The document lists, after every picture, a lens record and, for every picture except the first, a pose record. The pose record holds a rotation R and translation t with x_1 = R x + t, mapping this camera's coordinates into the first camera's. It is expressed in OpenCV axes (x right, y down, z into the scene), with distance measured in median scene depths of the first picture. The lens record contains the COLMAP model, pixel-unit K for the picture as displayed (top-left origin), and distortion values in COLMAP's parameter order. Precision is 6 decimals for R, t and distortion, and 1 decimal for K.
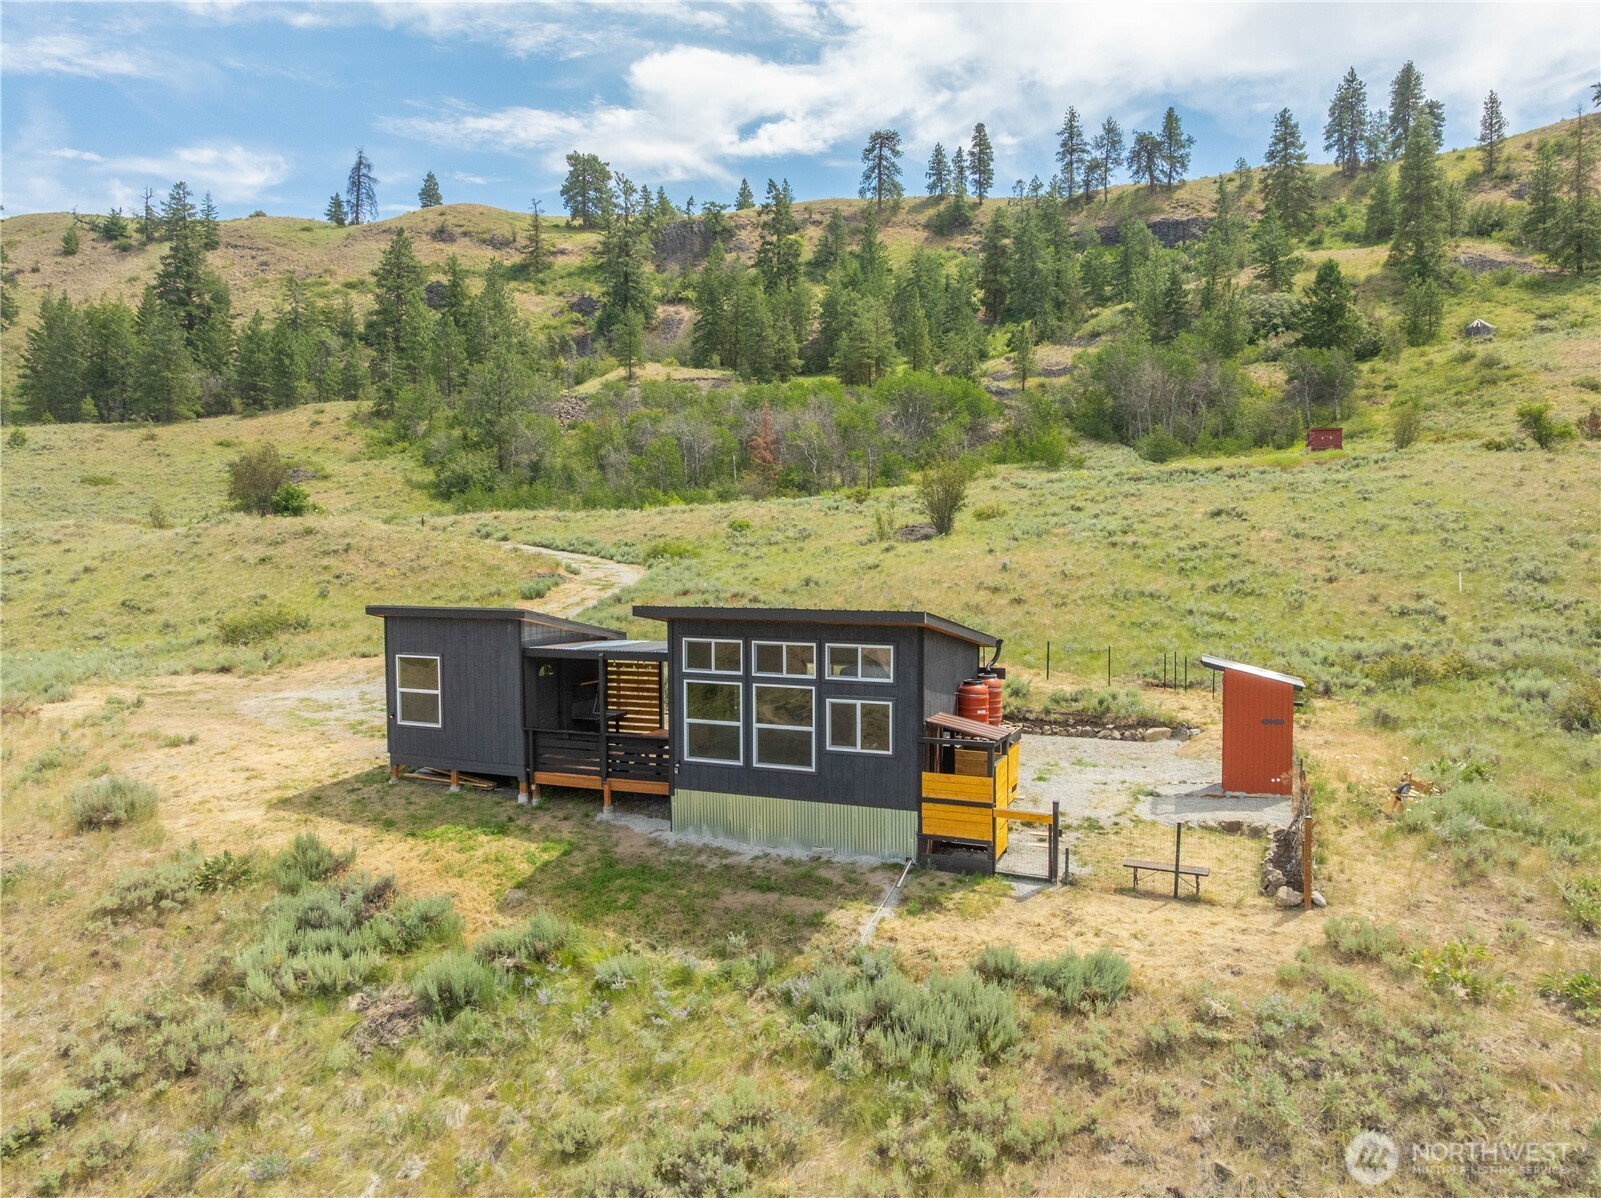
lens RADIAL K [[1116.1, 0, 800.5], [0, 1116.1, 599.0], [0, 0, 1]] dist [-0.030423, -0.003582]
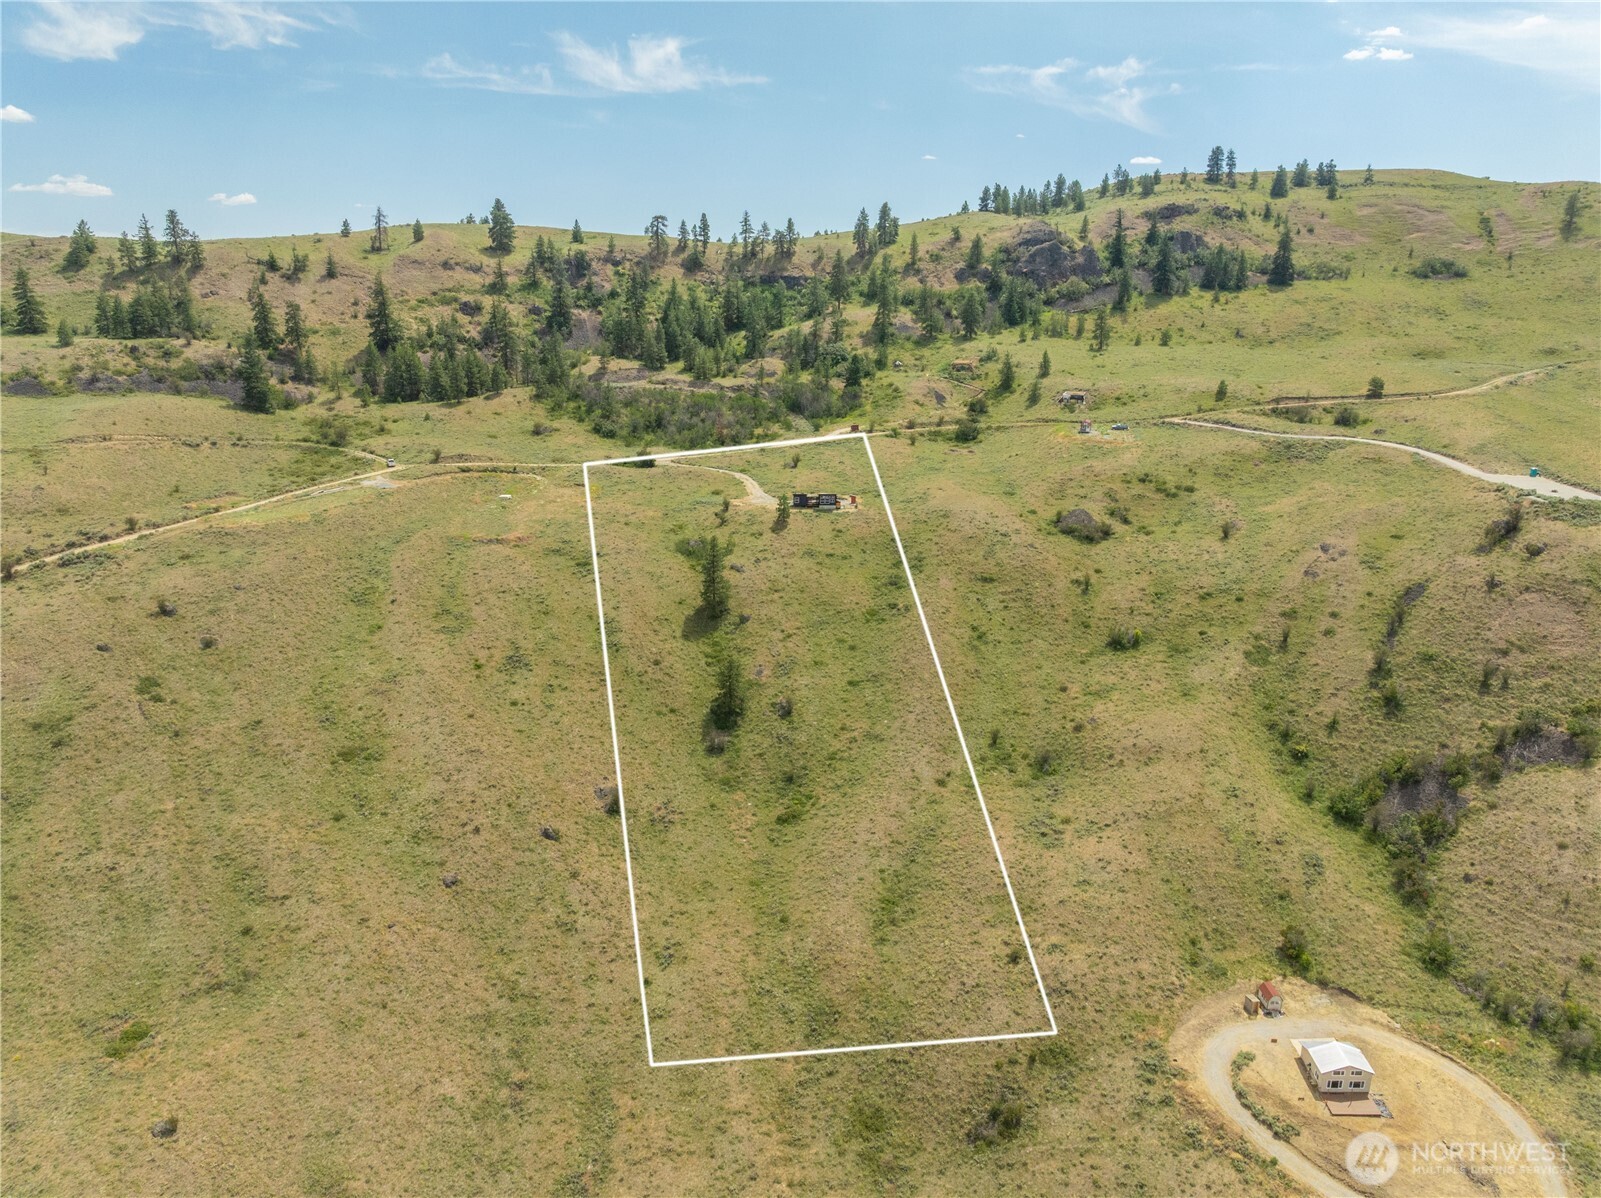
lens RADIAL K [[1116.1, 0, 800.5], [0, 1116.1, 599.0], [0, 0, 1]] dist [-0.030423, -0.003582]
pose [[0.919469, -0.096487, 0.381140, -0.594969], [0.013869, 0.976776, 0.213816, -0.174426], [-0.392918, -0.191311, 0.899453, -1.218267]]
